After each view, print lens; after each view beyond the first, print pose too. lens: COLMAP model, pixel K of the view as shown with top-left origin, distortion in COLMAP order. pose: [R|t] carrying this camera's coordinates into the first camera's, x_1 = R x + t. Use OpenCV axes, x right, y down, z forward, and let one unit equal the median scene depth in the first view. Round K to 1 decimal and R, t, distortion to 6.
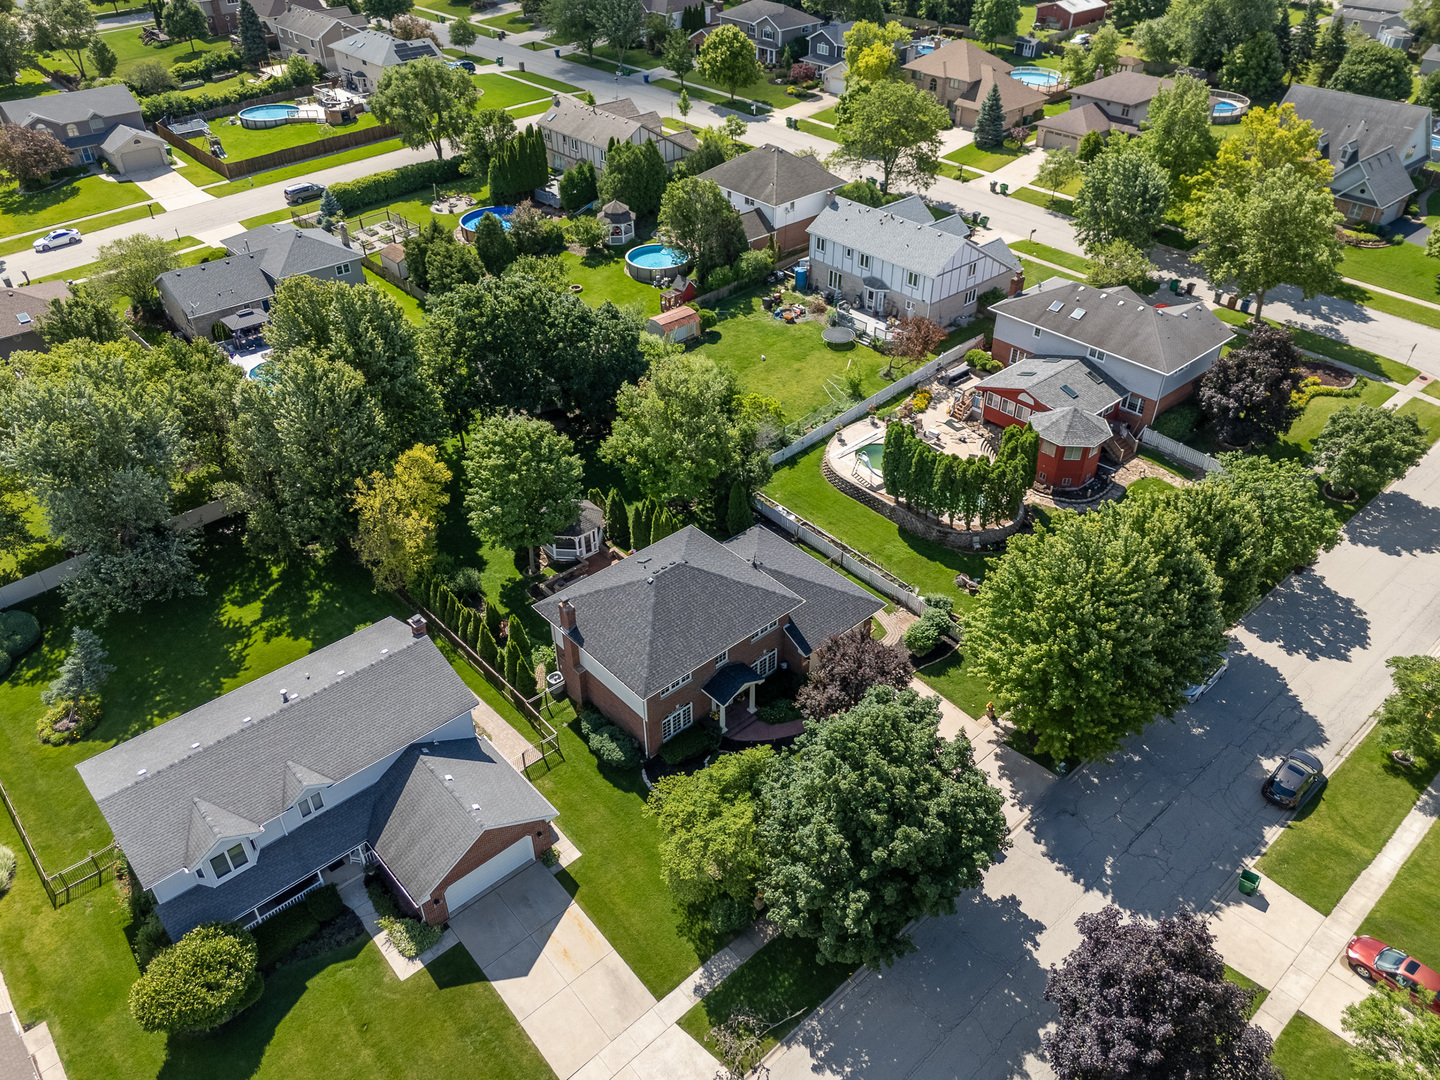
lens RADIAL K [[1064.2, 0, 722.5], [0, 1064.2, 539.7], [0, 0, 1]] dist [0.083622, -0.087861]
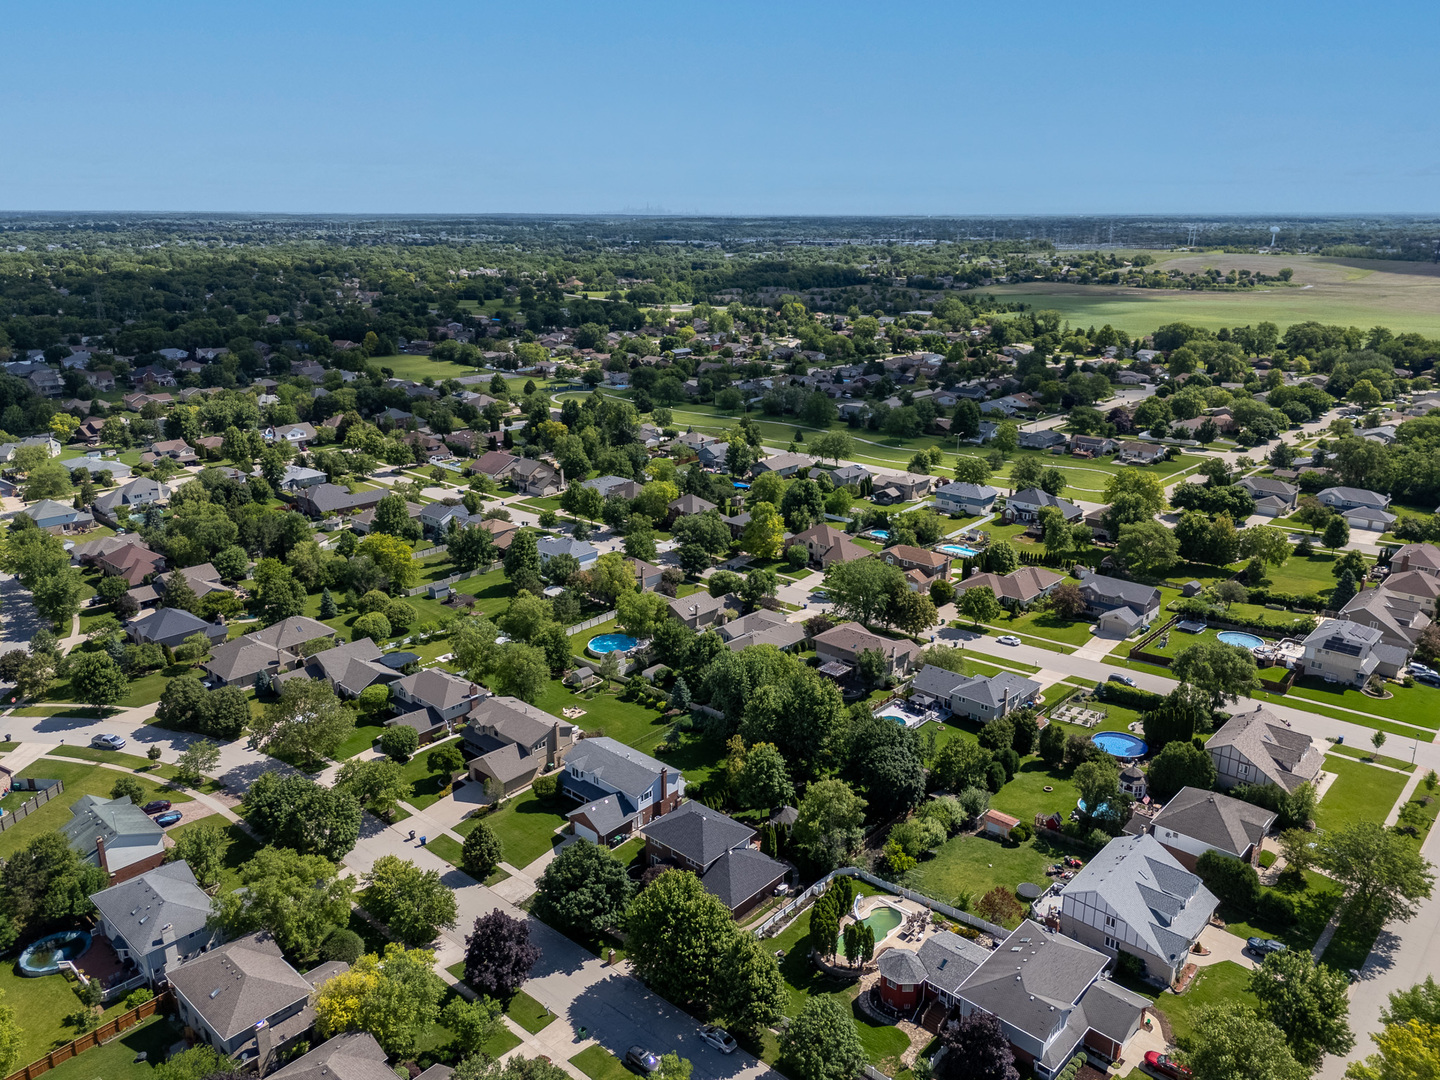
lens RADIAL K [[1064.2, 0, 722.5], [0, 1064.2, 539.7], [0, 0, 1]] dist [0.083622, -0.087861]
pose [[0.106628, 0.297359, -0.948793, 1.355057], [-0.588961, 0.787704, 0.180684, -0.611194], [0.801096, 0.539536, 0.259124, 0.069454]]
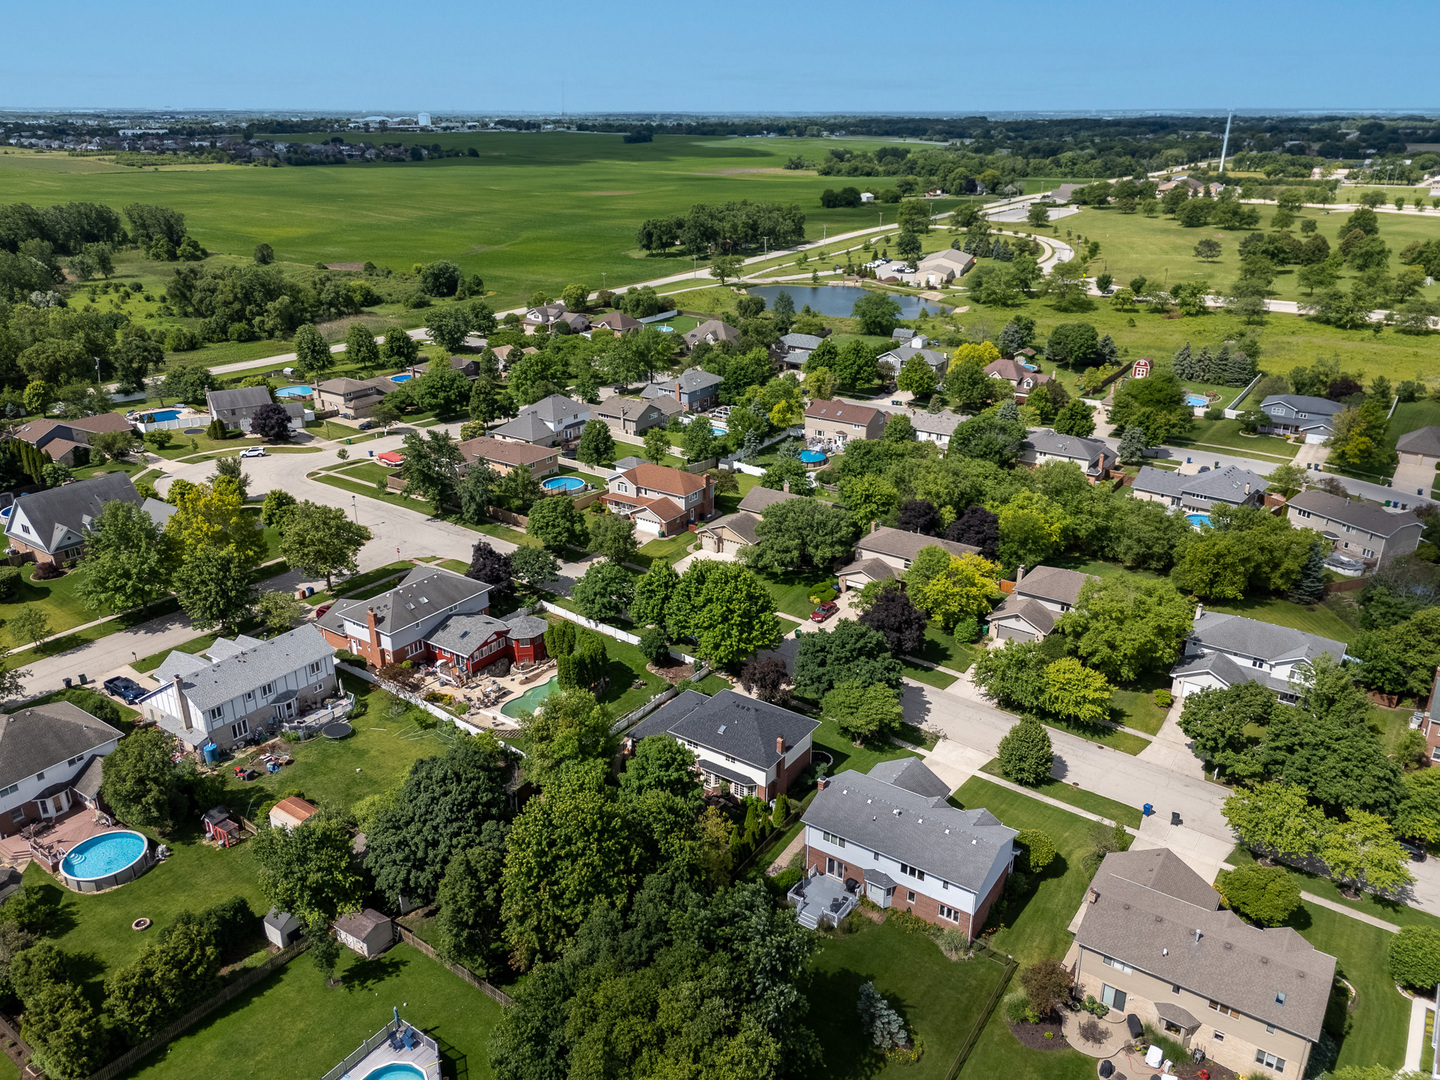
lens RADIAL K [[1075.0, 0, 723.3], [0, 1075.0, 538.7], [0, 0, 1]] dist [0.071482, -0.064008]
pose [[-0.237199, -0.358816, 0.902767, -1.049801], [0.572300, 0.699299, 0.428315, -0.643260], [-0.784990, 0.618249, 0.039477, 0.527422]]
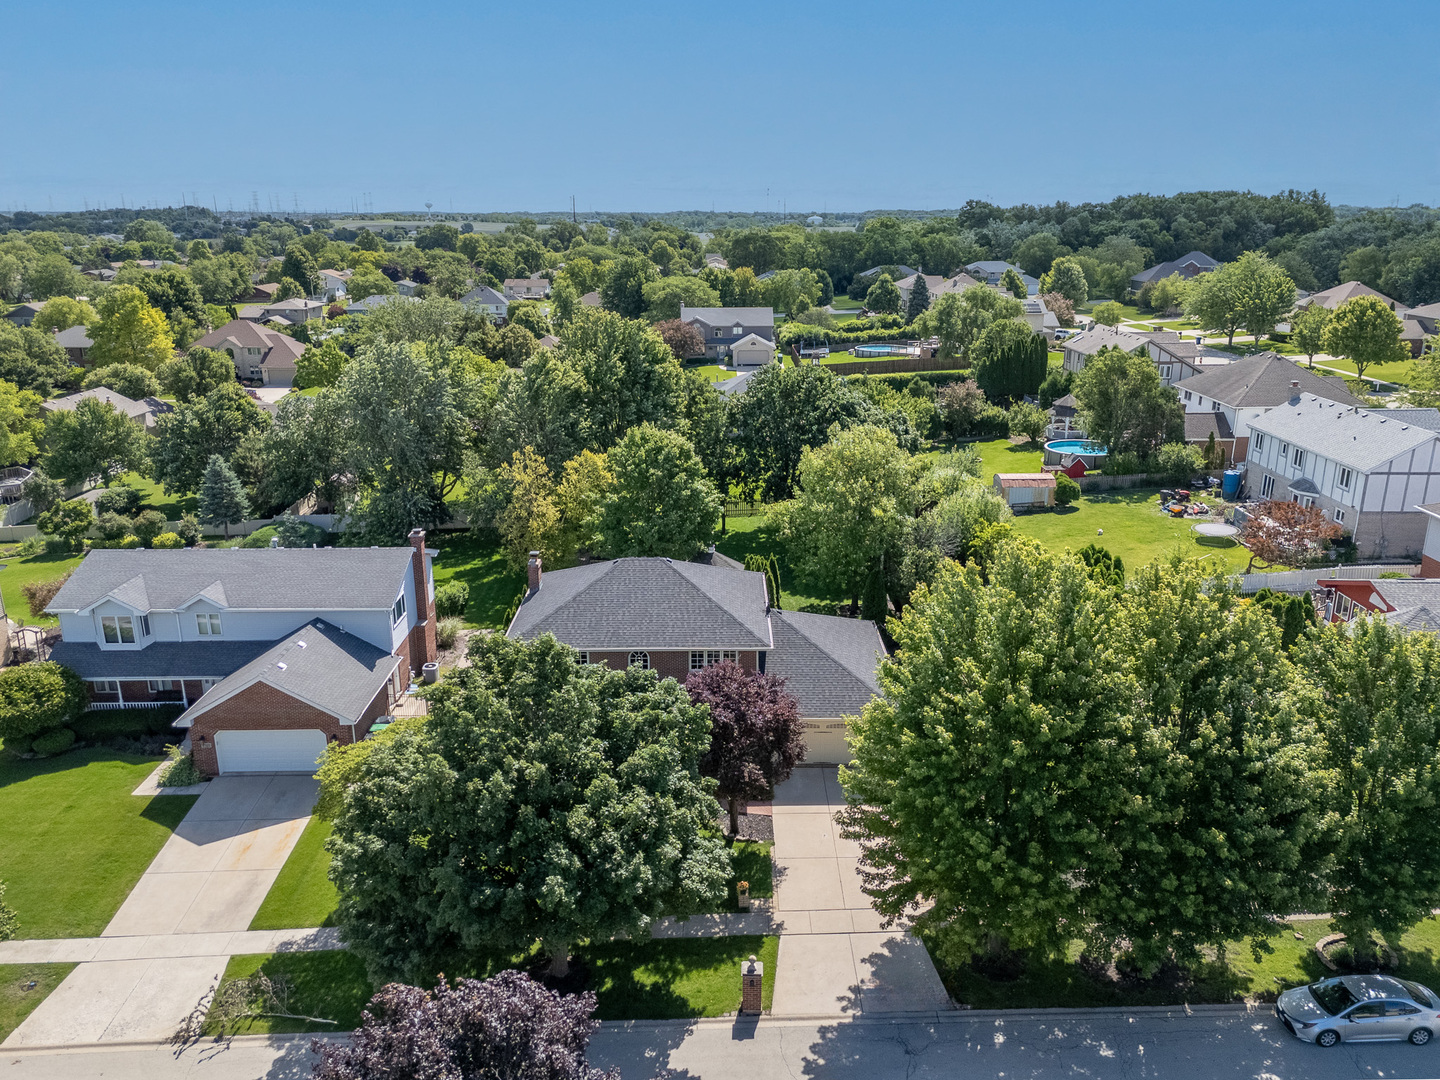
lens RADIAL K [[1075.0, 0, 723.3], [0, 1075.0, 538.7], [0, 0, 1]] dist [0.071482, -0.064008]
pose [[0.747045, 0.193414, -0.636015, 0.360620], [-0.392526, 0.900487, -0.187210, 0.099813], [0.536514, 0.389506, 0.748624, 0.260010]]
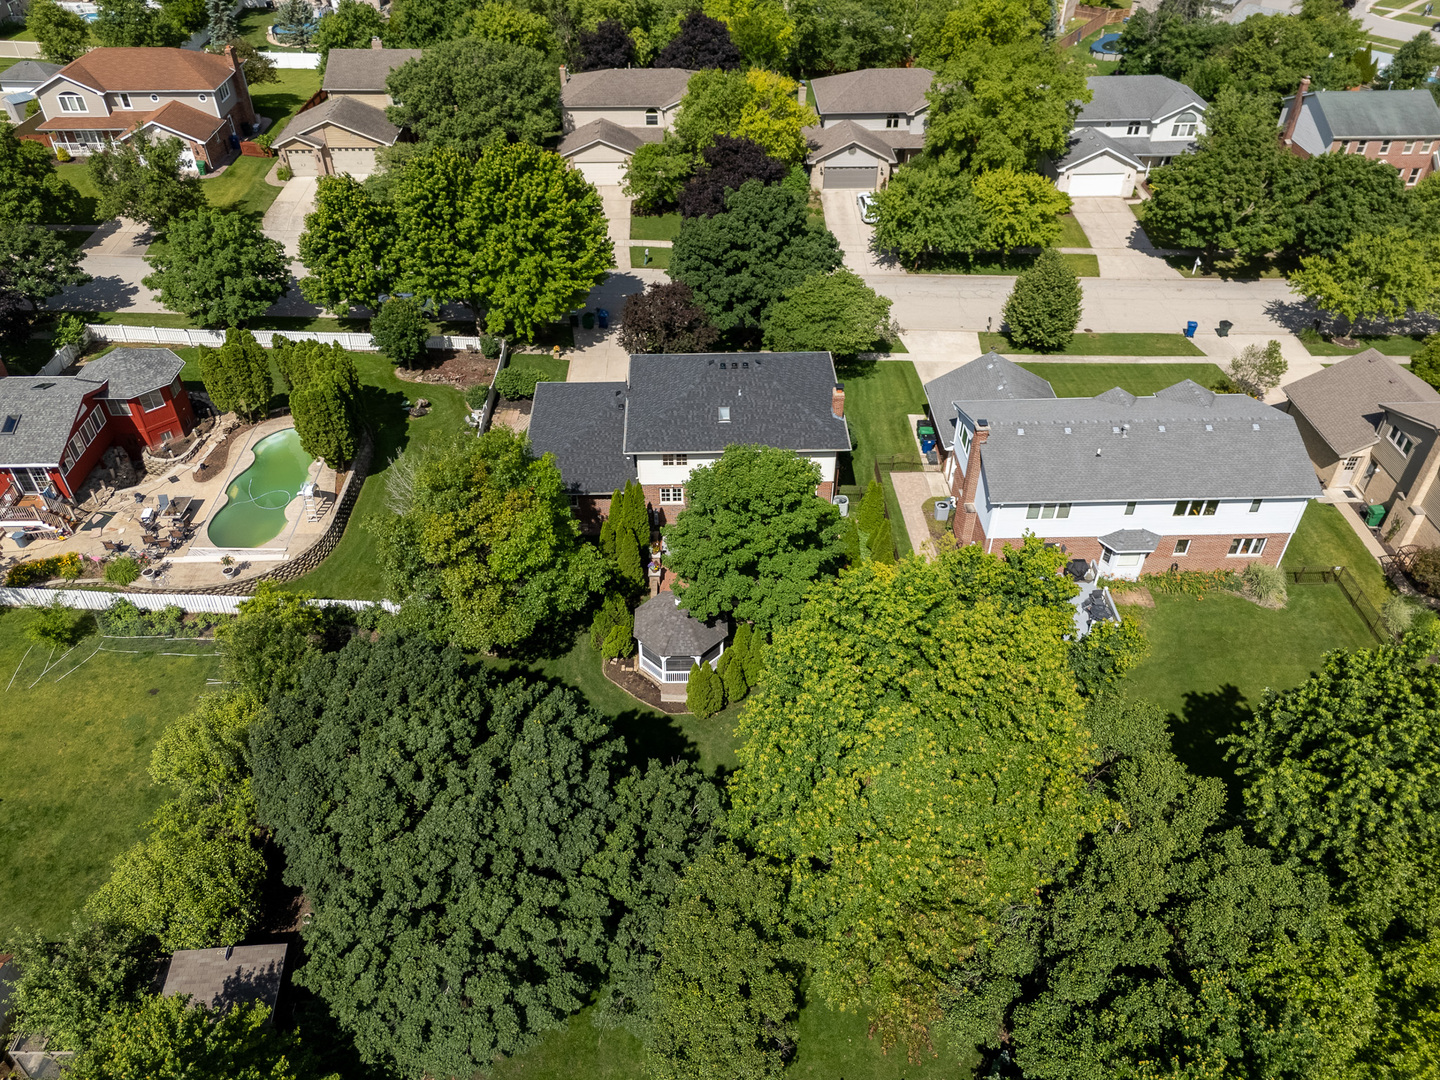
lens RADIAL K [[1075.0, 0, 723.3], [0, 1075.0, 538.7], [0, 0, 1]] dist [0.071482, -0.064008]
pose [[-0.766837, -0.407294, 0.496056, -0.394536], [0.378229, 0.337660, 0.861933, -0.513572], [-0.518559, 0.848585, -0.104880, 0.838686]]
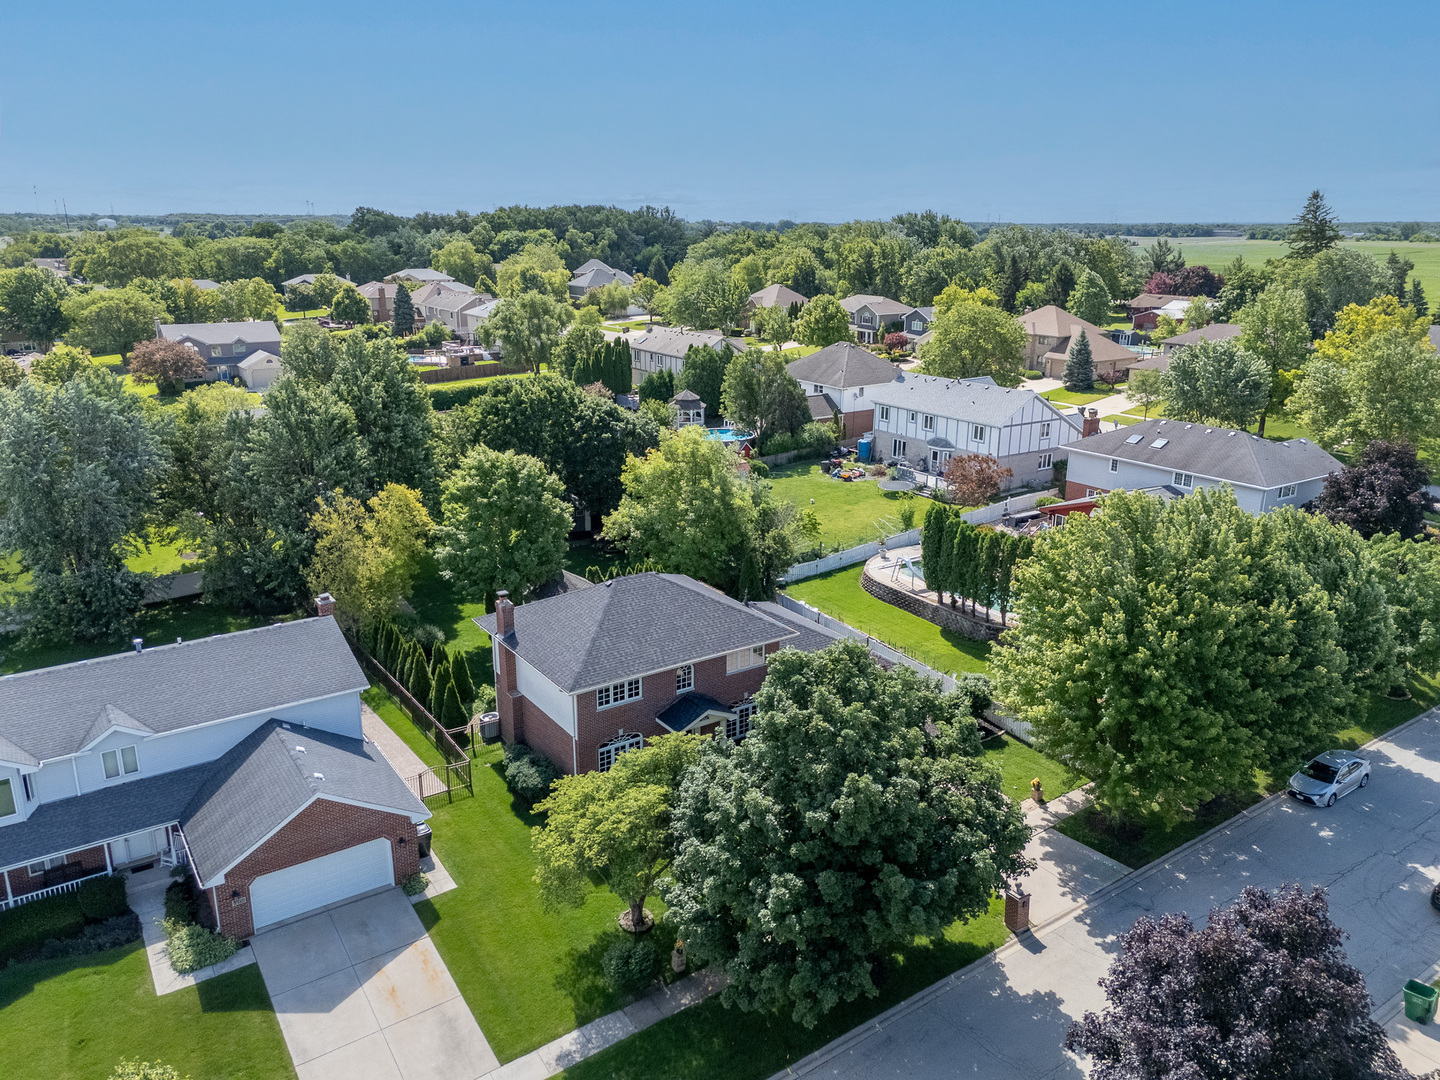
lens RADIAL K [[1059.1, 0, 722.9], [0, 1059.1, 543.5], [0, 0, 1]] dist [0.084325, -0.079376]
pose [[0.991265, 0.046623, -0.123368, 0.080354], [-0.084923, 0.941336, -0.326611, 0.180438], [0.100903, 0.334235, 0.937073, 0.148045]]
